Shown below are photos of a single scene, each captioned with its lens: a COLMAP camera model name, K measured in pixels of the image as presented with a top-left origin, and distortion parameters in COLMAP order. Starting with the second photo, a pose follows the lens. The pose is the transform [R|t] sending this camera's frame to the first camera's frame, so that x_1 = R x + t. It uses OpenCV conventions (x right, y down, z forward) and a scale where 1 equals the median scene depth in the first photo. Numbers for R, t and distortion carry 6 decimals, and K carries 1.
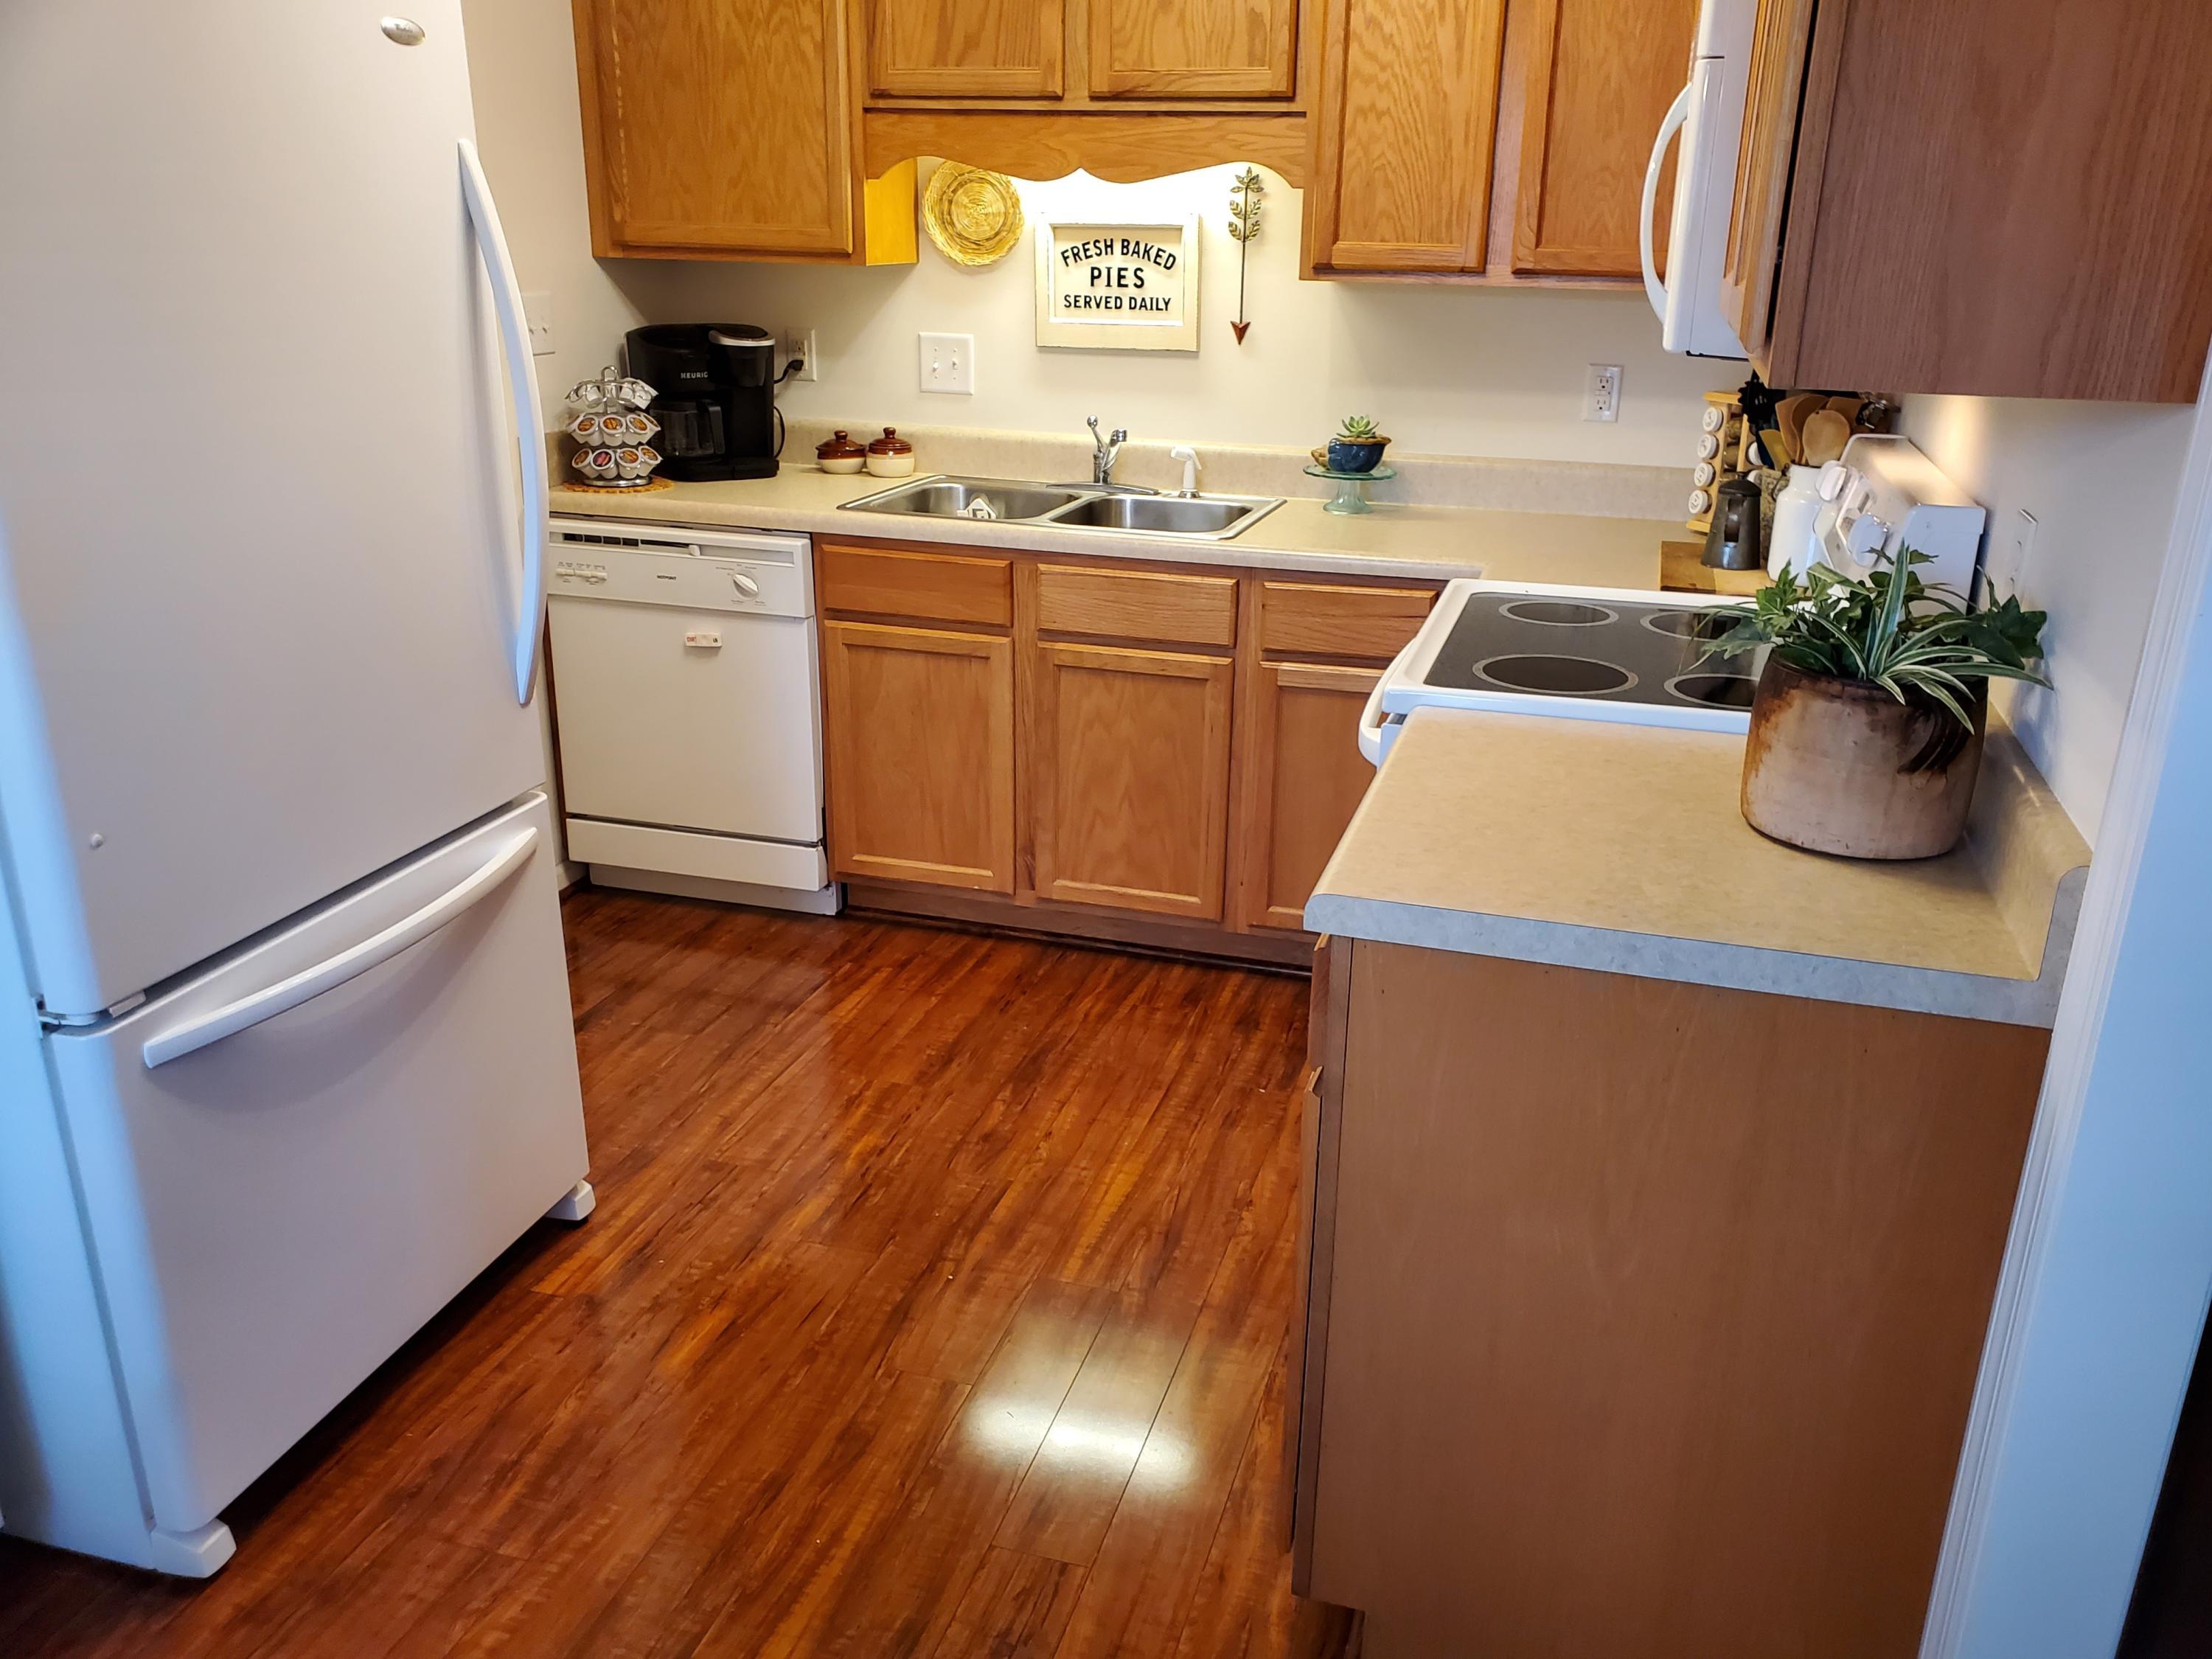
lens RADIAL K [[1766.1, 0, 1137.4], [0, 1766.1, 856.9], [0, 0, 1]] dist [0.179226, -0.496717]
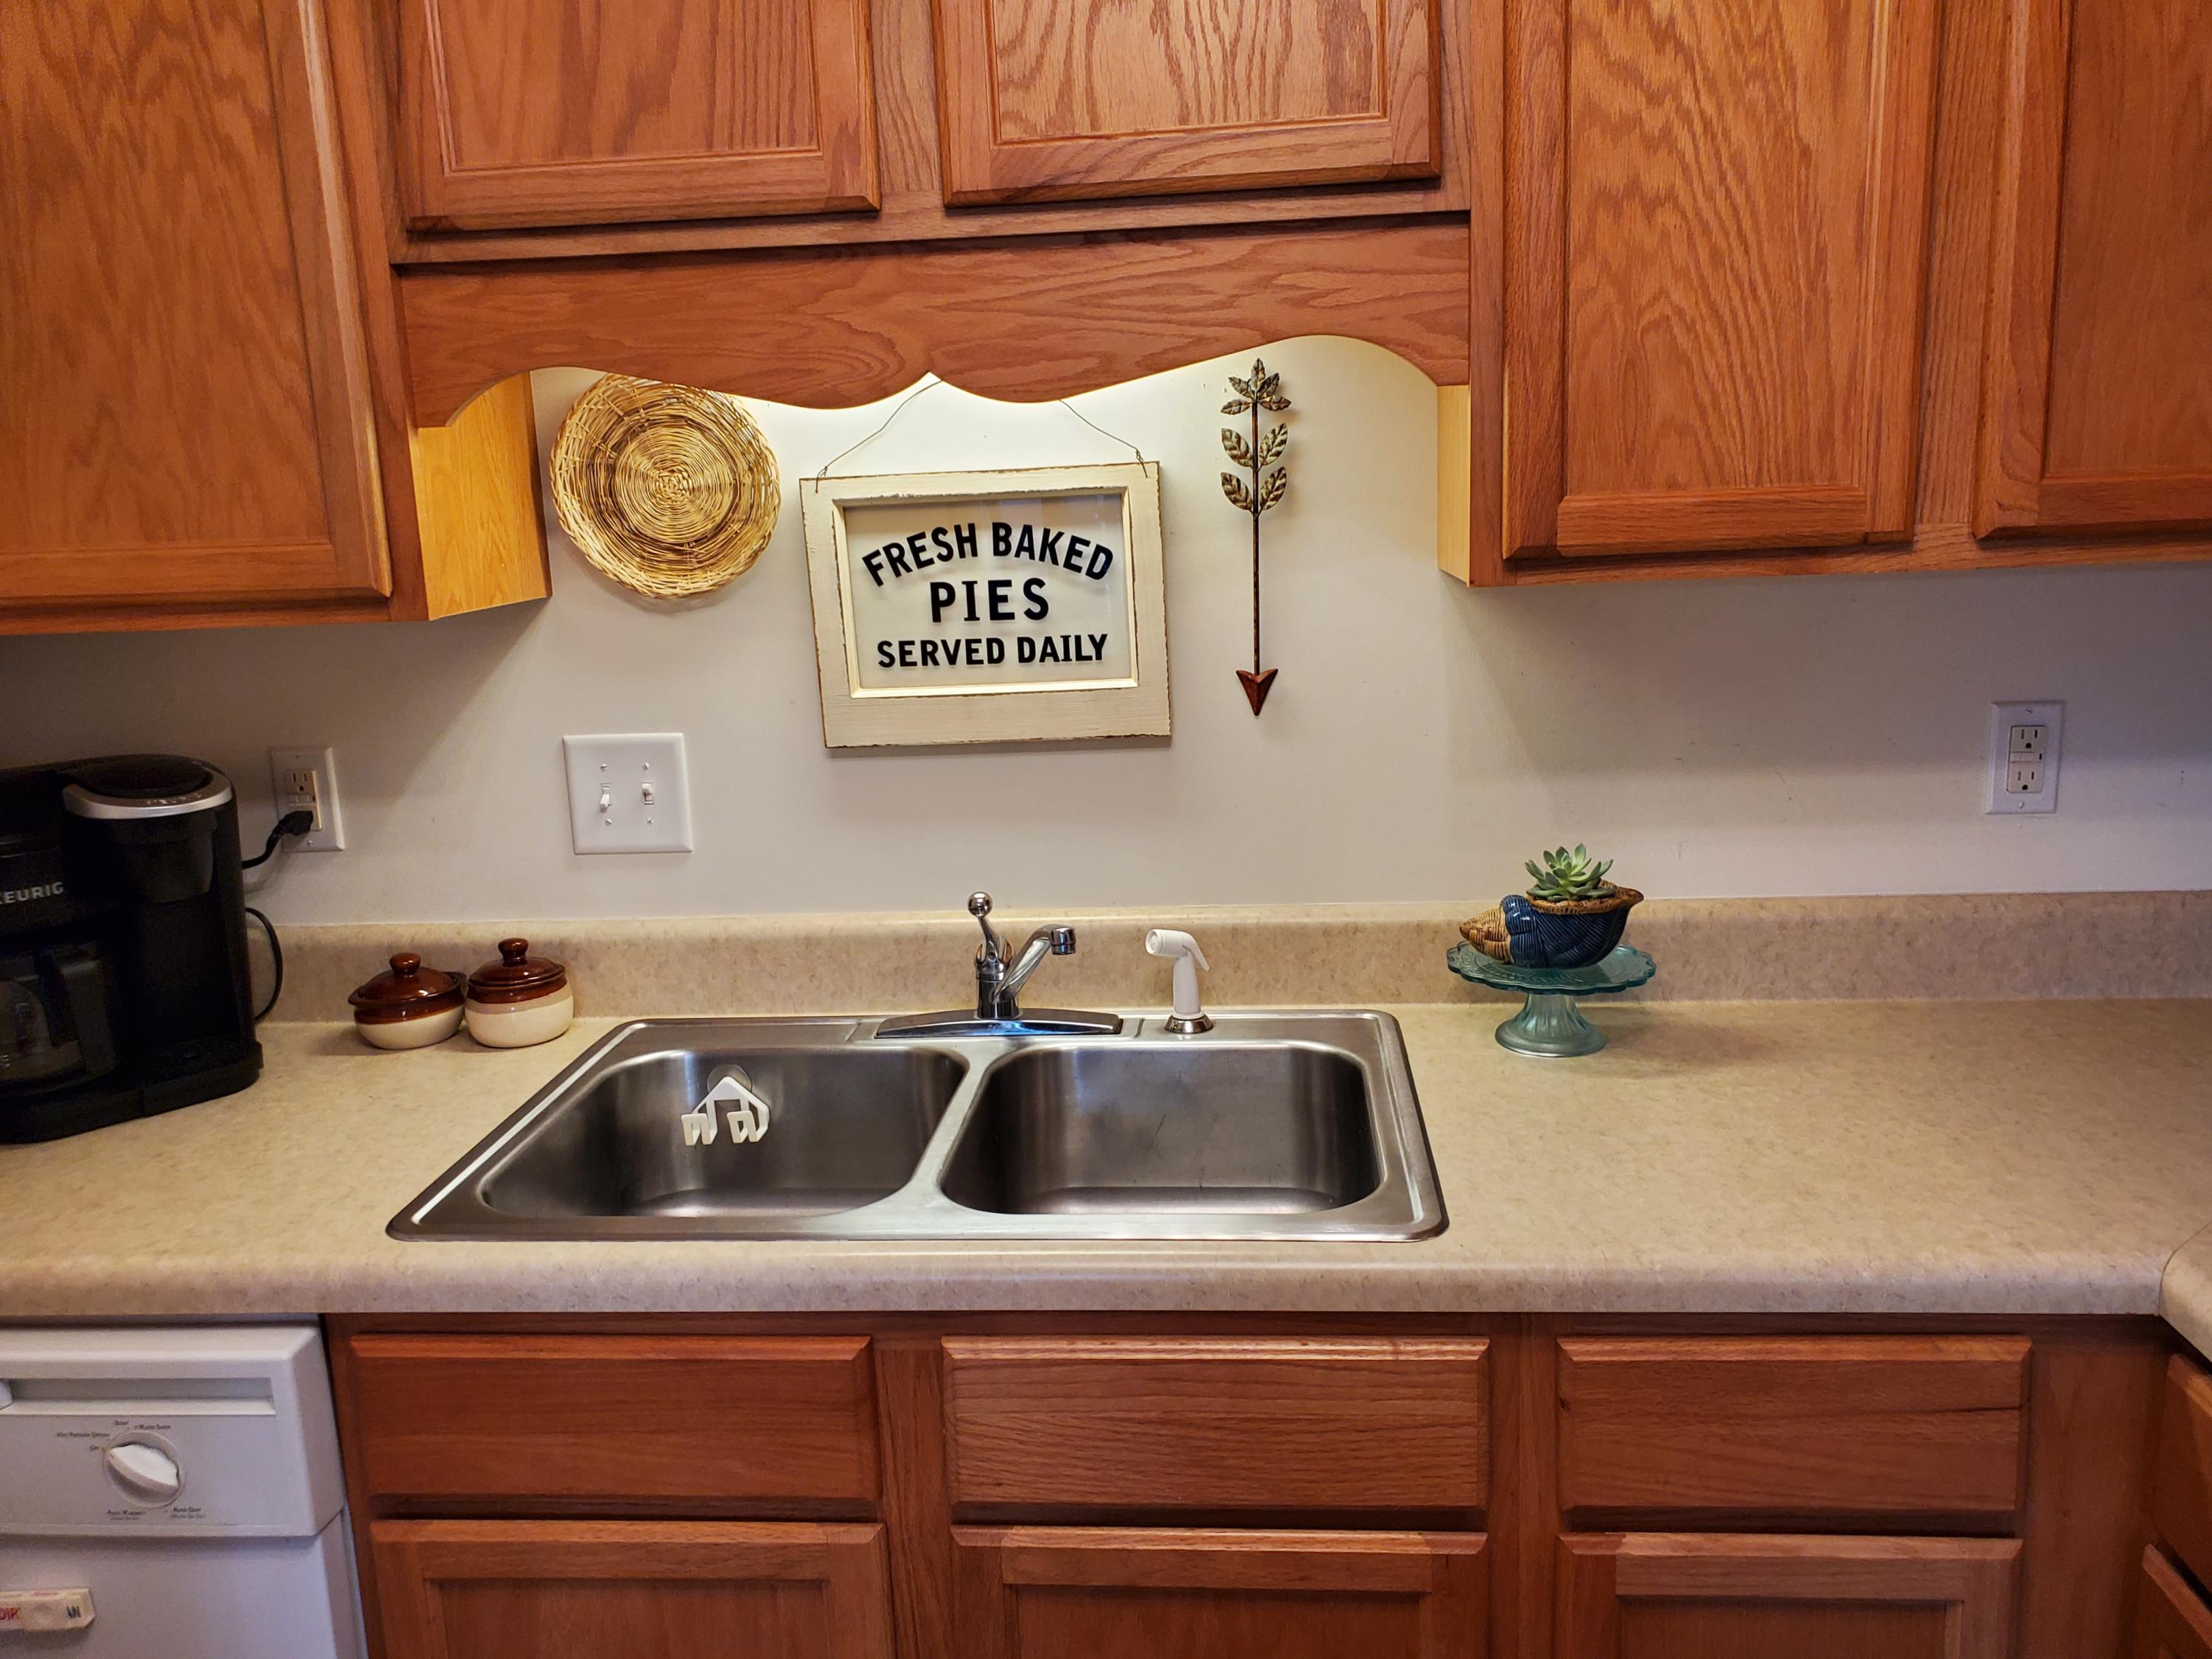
lens RADIAL K [[1762.6, 0, 1106.0], [0, 1762.6, 829.5], [0, 0, 1]] dist [0.010407, -0.003087]
pose [[0.978466, -0.098436, 0.181423, -0.077081], [0.123968, 0.983029, -0.135226, -0.210873], [-0.165033, 0.154804, 0.974063, 0.590331]]
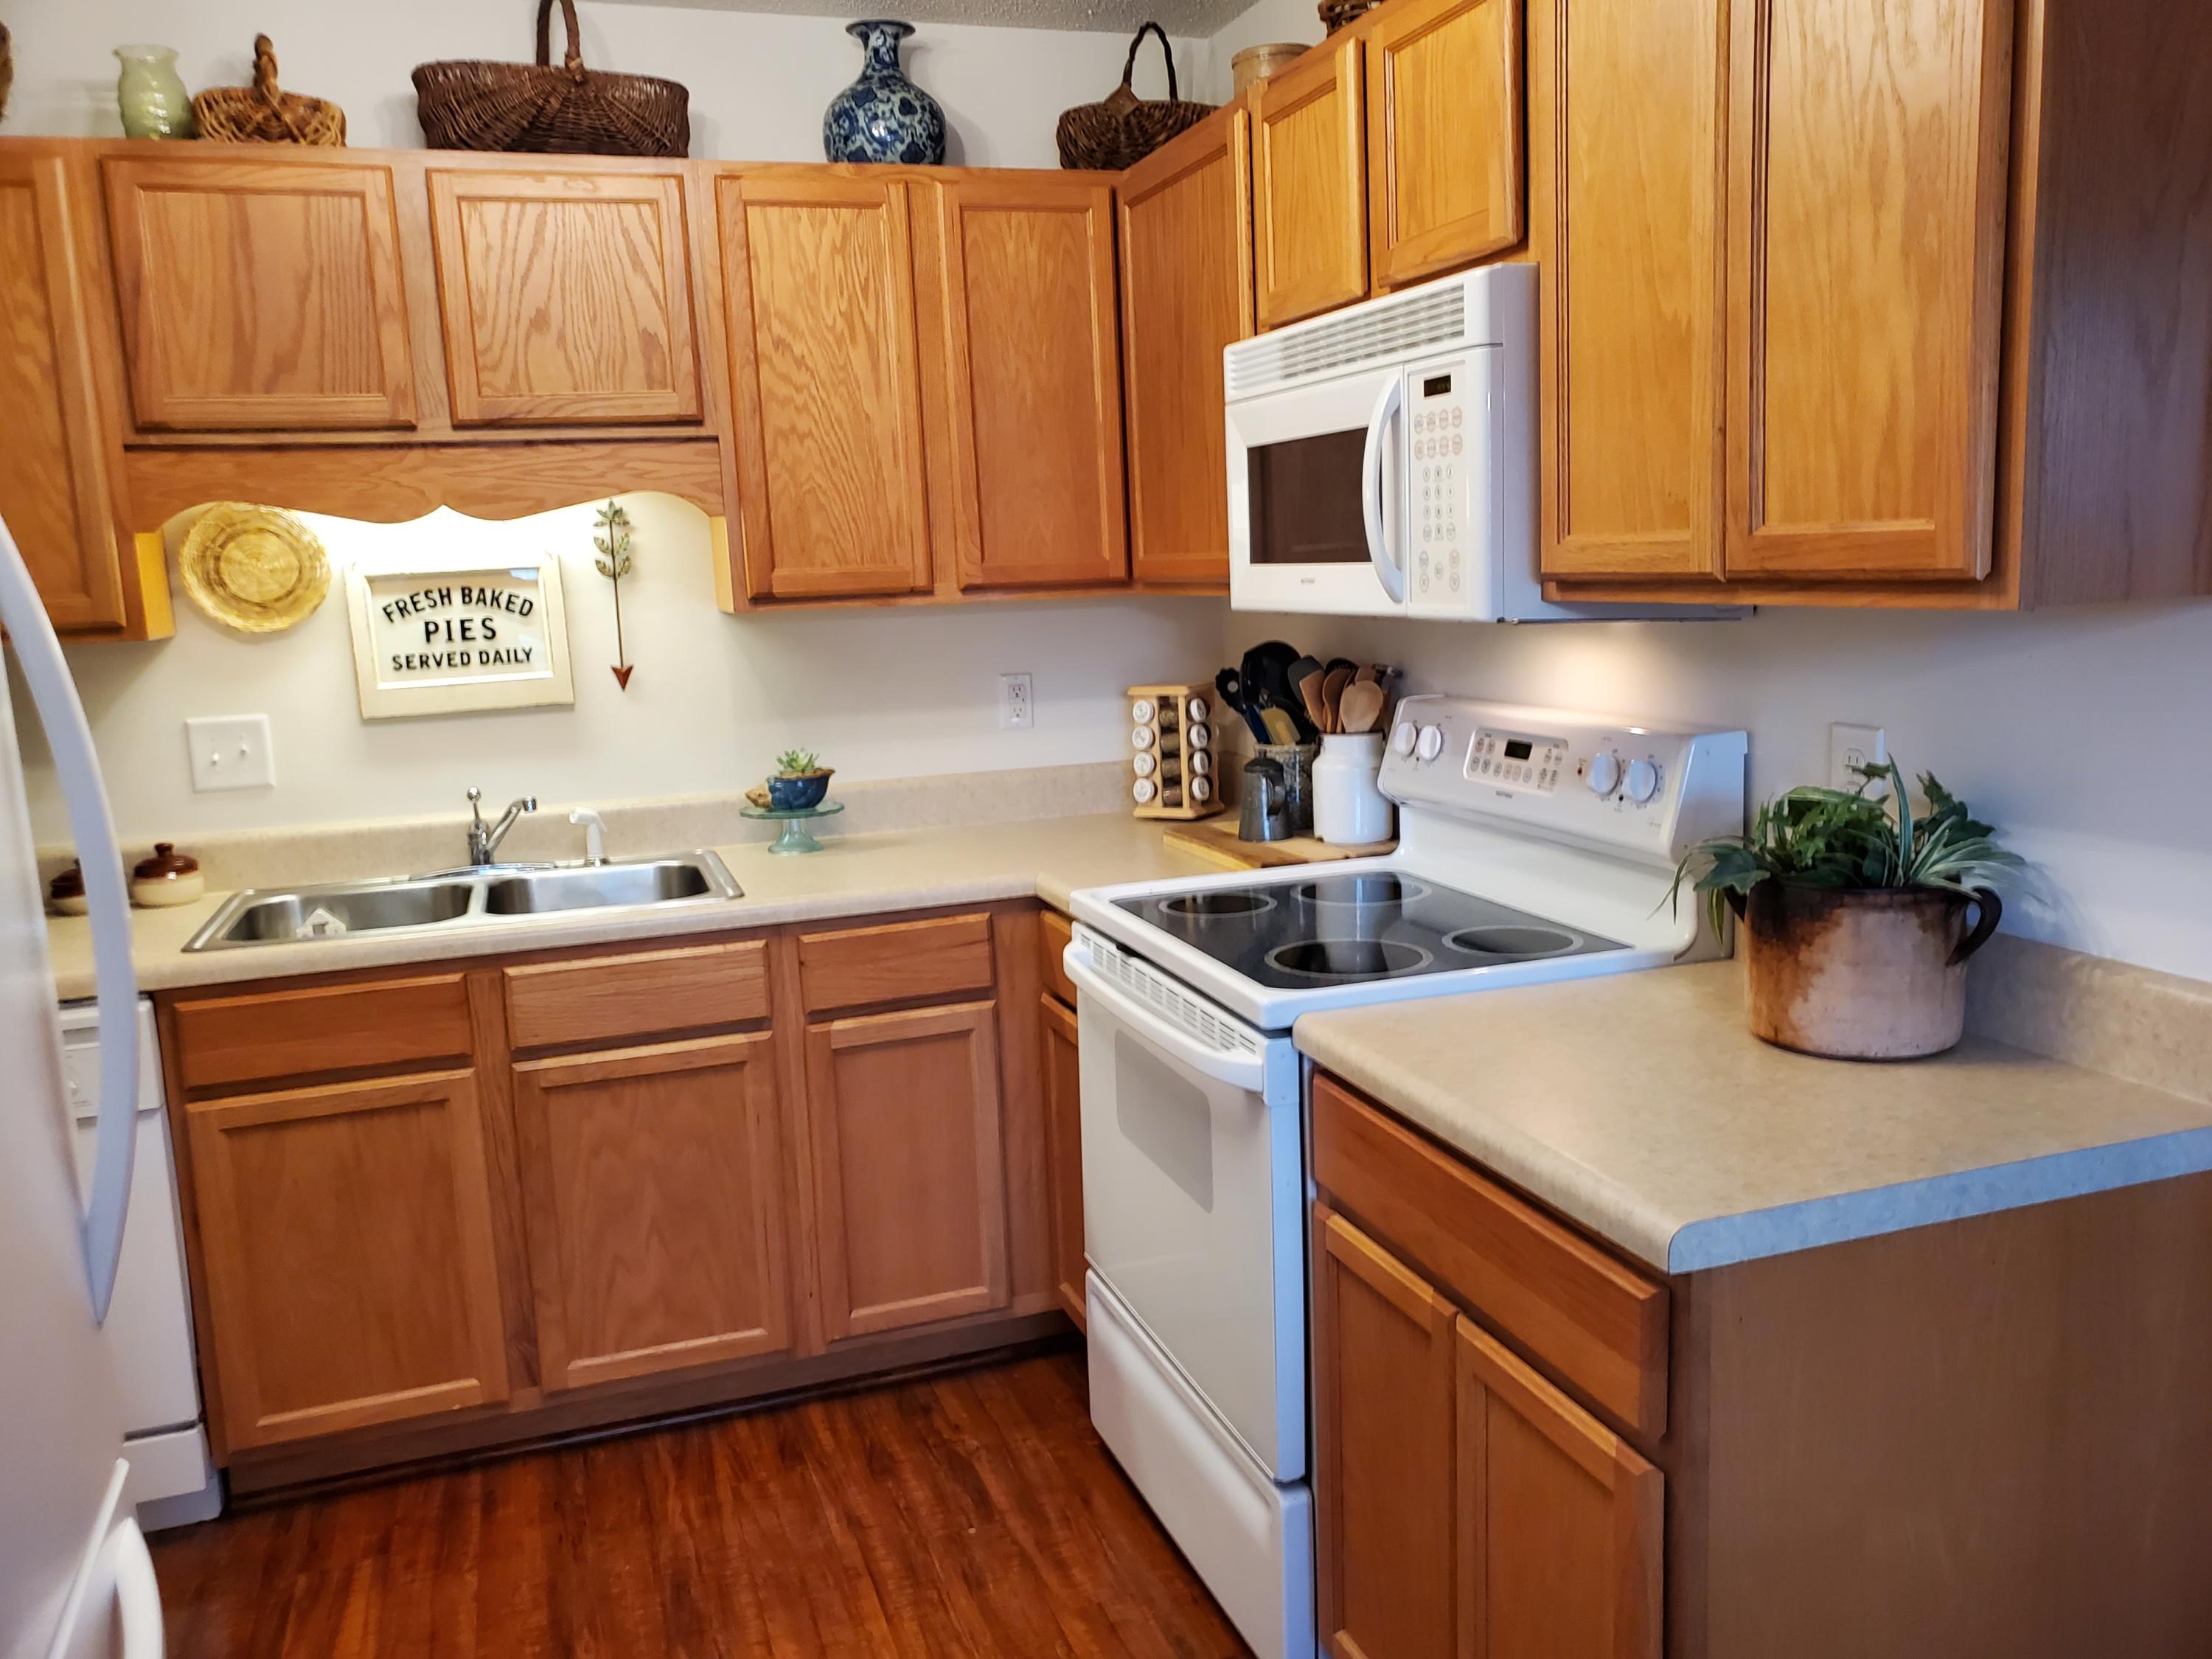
lens RADIAL K [[1766.1, 0, 1152.1], [0, 1766.1, 841.3], [0, 0, 1]] dist [0.009574, 0.002784]
pose [[0.809460, -0.148654, 0.568046, -0.253866], [0.253704, 0.961003, -0.110037, -0.058172], [-0.529536, 0.233186, 0.815608, 0.184767]]
